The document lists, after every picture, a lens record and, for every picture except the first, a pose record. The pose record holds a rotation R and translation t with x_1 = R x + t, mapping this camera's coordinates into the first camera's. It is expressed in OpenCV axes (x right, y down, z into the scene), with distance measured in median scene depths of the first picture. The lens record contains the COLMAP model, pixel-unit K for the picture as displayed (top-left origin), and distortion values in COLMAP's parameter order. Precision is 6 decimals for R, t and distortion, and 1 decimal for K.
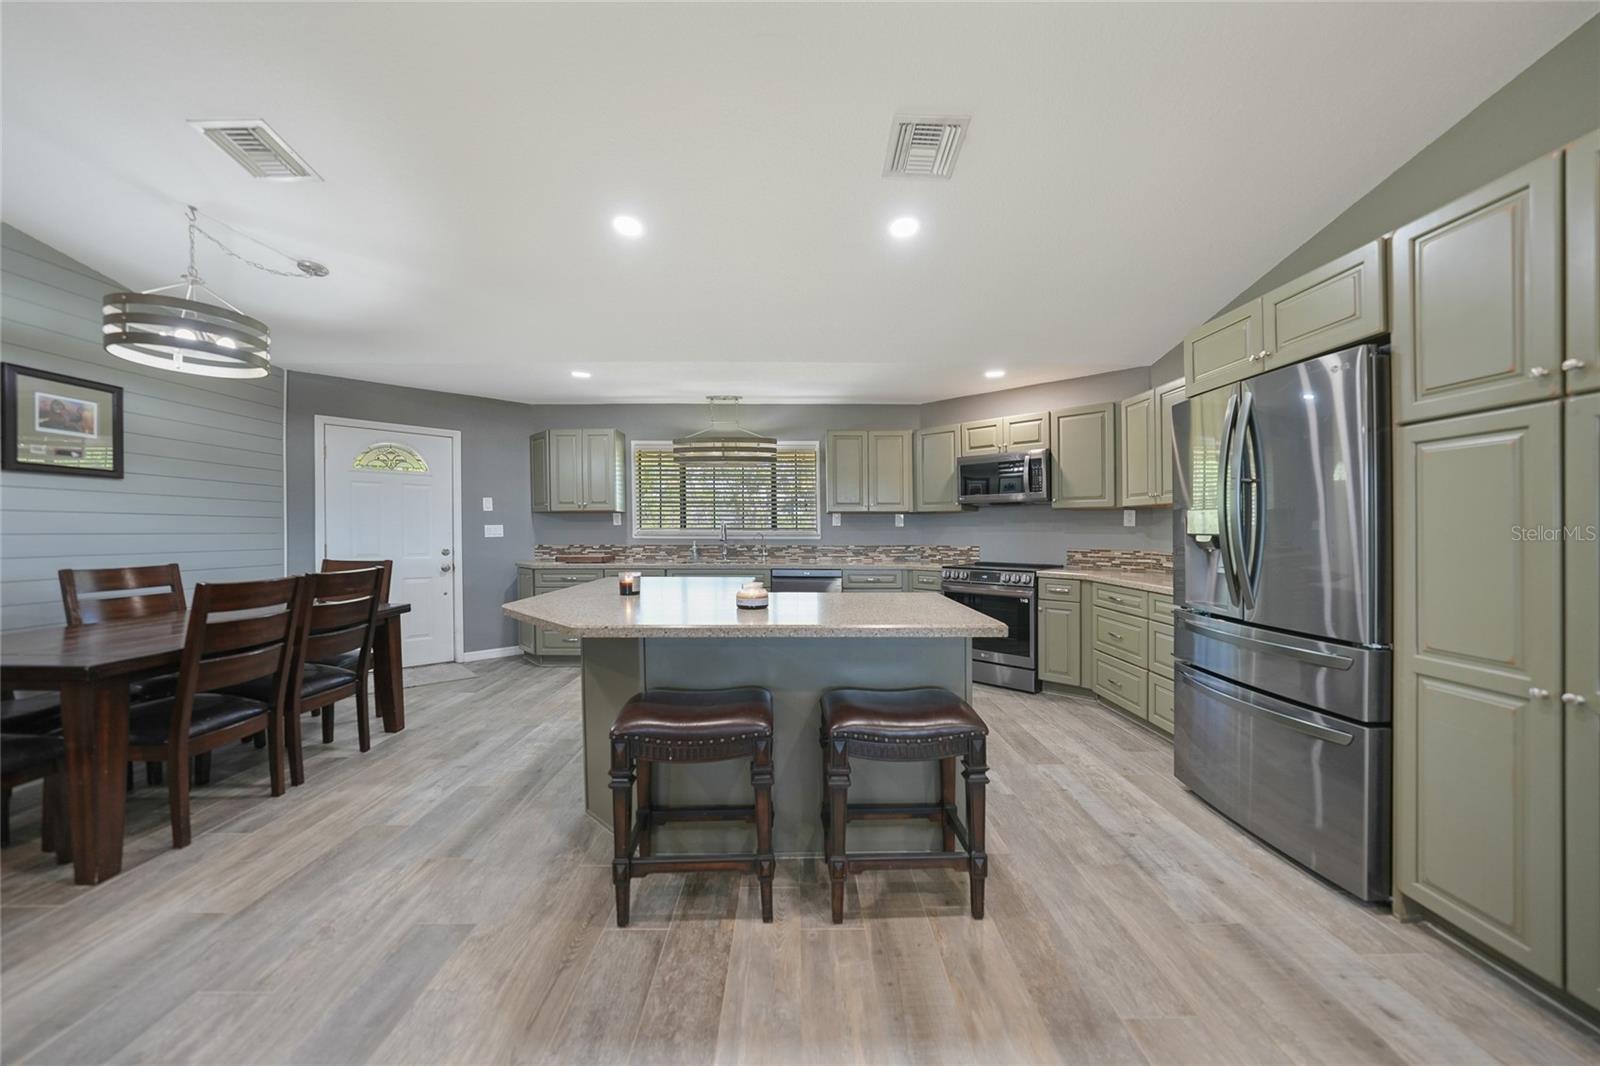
lens RADIAL K [[570.0, 0, 796.0], [0, 570.0, 530.8], [0, 0, 1]] dist [-0.011669, 0.000188]
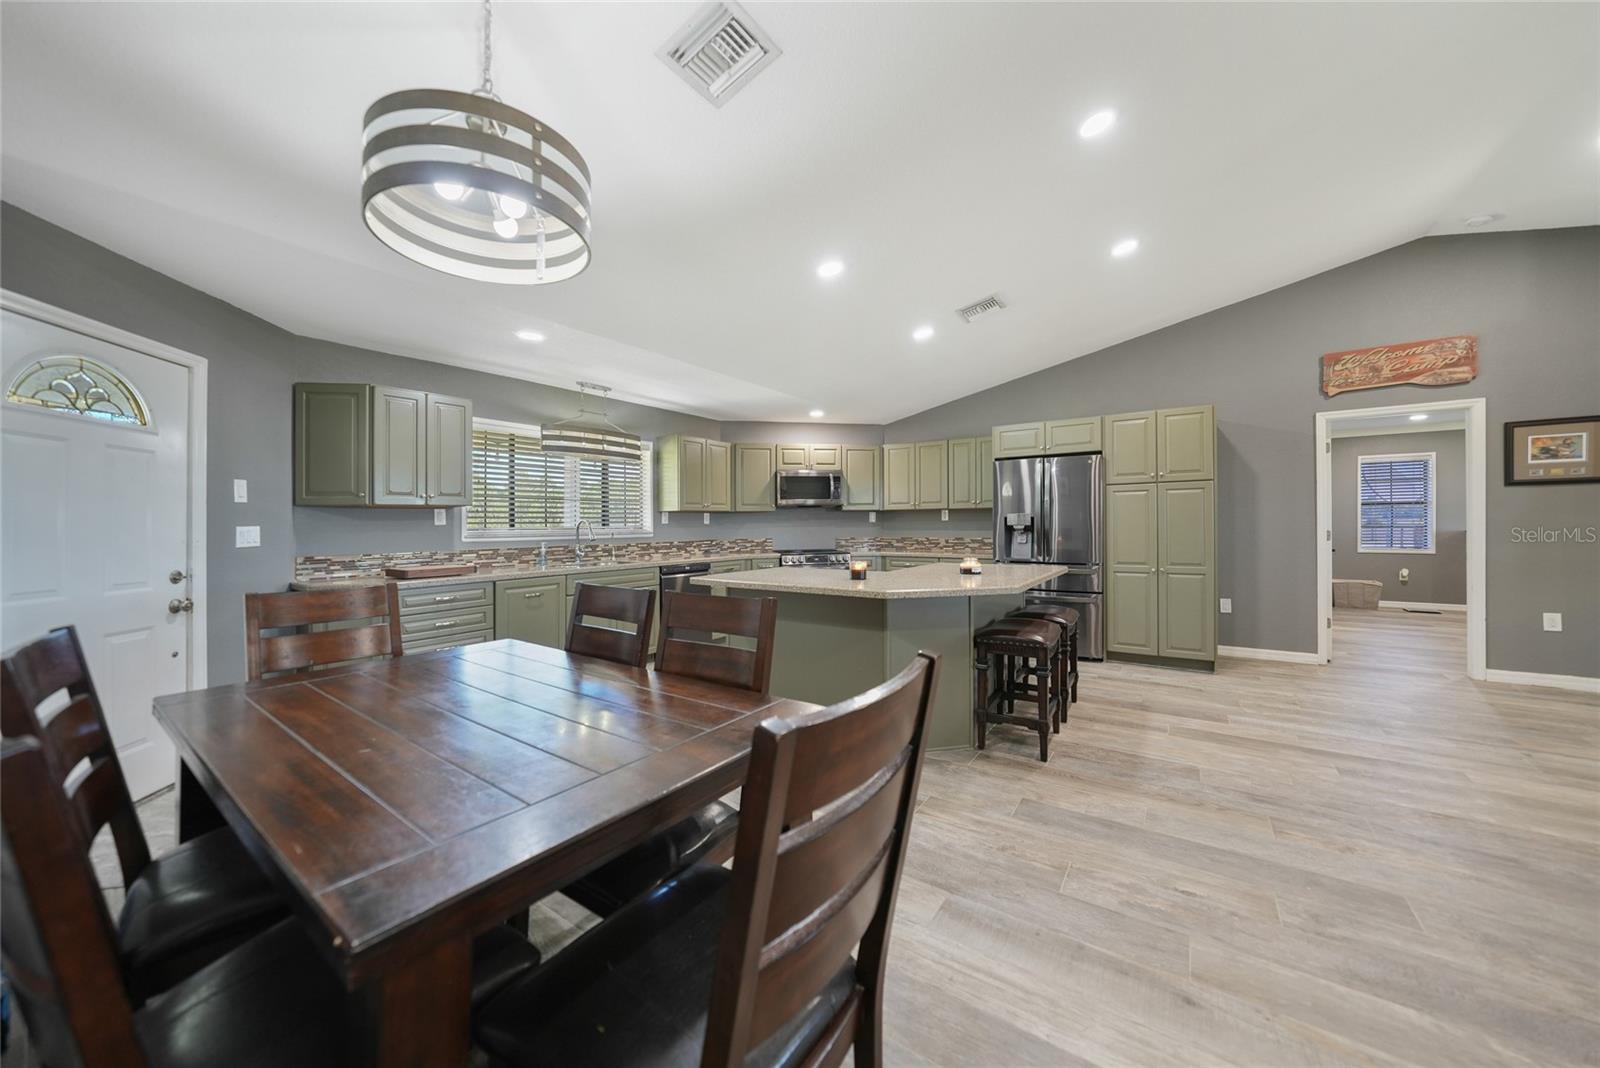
lens RADIAL K [[557.8, 0, 800.8], [0, 557.8, 519.1], [0, 0, 1]] dist [-0.008567, 0.000400]
pose [[0.572140, -0.000720, 0.820155, -0.789205], [0.013401, 0.999874, -0.008470, -0.005996], [-0.820046, 0.015837, 0.572078, 0.243622]]
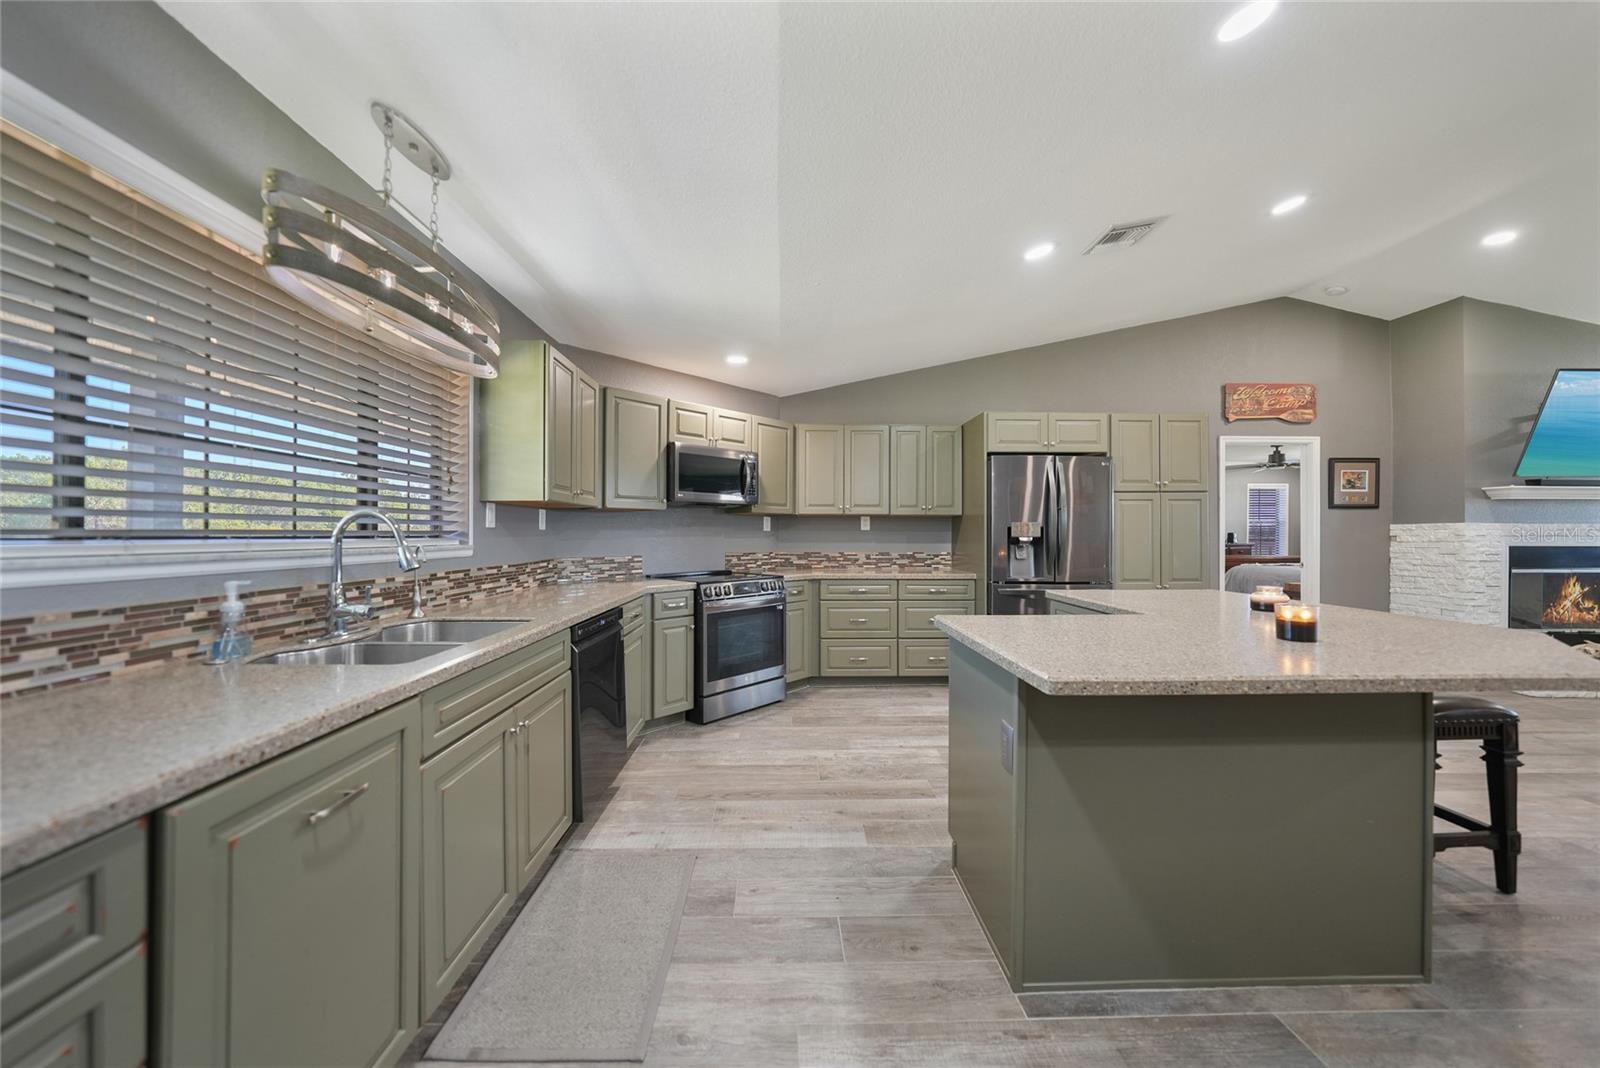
lens RADIAL K [[570.0, 0, 796.0], [0, 570.0, 531.8], [0, 0, 1]] dist [-0.011669, 0.000188]
pose [[-0.010784, 0.001838, 0.999940, -0.533721], [0.001214, 0.999998, -0.001825, -0.004412], [-0.999941, 0.001194, -0.010786, 0.913373]]
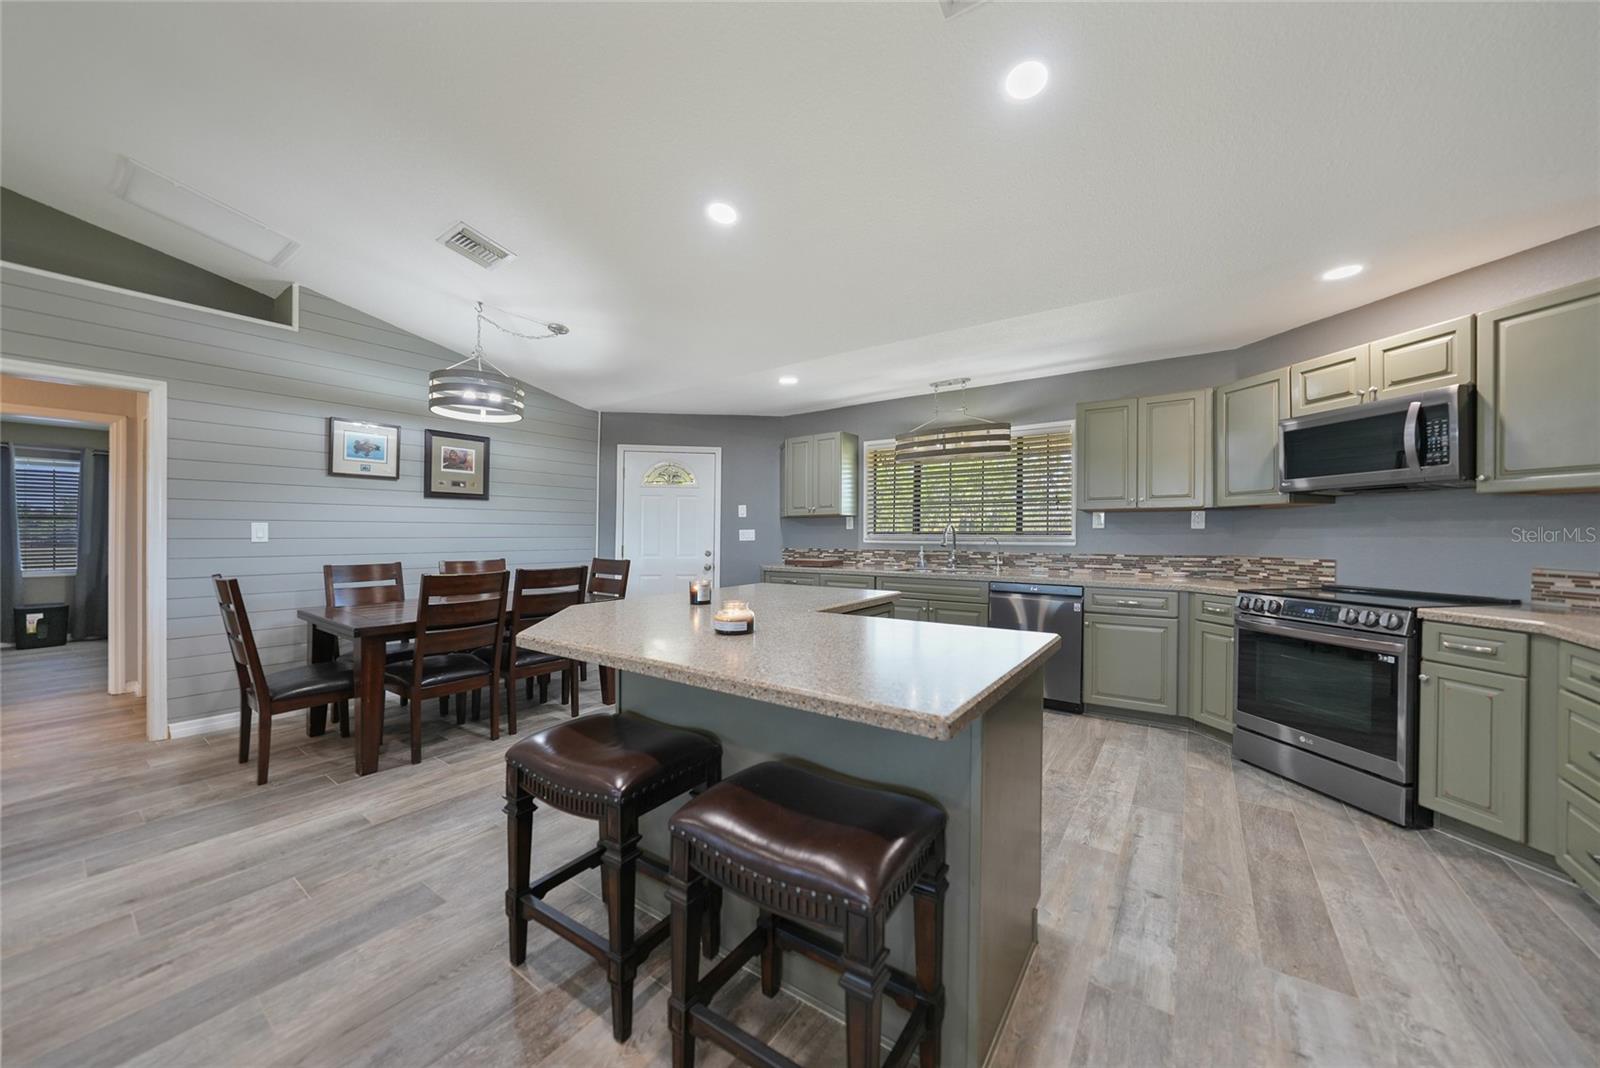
lens RADIAL K [[561.9, 0, 807.6], [0, 561.9, 534.6], [0, 0, 1]] dist [-0.024226, 0.006407]
pose [[0.815505, -0.000343, -0.578749, 0.231704], [0.001209, 0.999999, 0.001111, -0.001859], [0.578748, -0.001606, 0.815505, 0.205690]]
